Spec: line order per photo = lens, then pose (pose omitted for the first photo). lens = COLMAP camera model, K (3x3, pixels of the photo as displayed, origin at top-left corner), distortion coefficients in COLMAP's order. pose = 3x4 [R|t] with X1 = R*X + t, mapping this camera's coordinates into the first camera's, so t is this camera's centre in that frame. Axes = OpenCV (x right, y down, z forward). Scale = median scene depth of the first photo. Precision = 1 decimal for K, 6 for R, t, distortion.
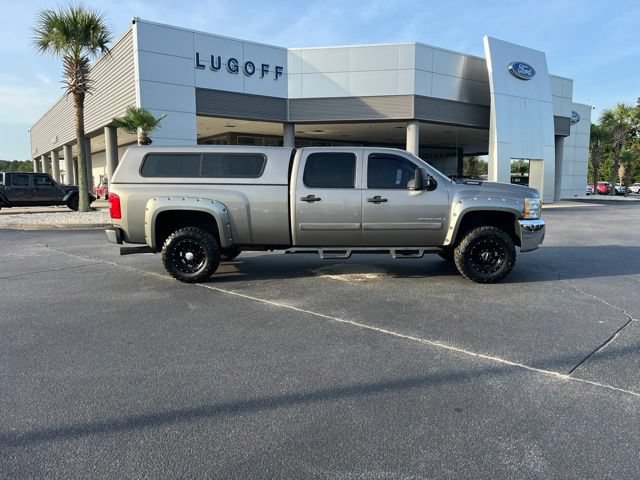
lens RADIAL K [[482.6, 0, 326.6], [0, 482.6, 238.6], [0, 0, 1]] dist [0.077508, -0.110287]
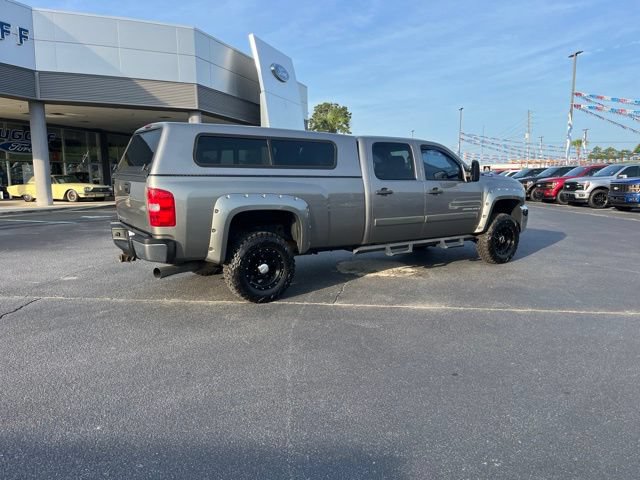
lens RADIAL K [[482.6, 0, 326.6], [0, 482.6, 238.6], [0, 0, 1]] dist [0.077508, -0.110287]
pose [[0.807759, -0.075092, 0.584710, -0.650619], [0.069677, 0.997063, 0.031792, -0.029856], [-0.585380, 0.015061, 0.810619, 0.306162]]
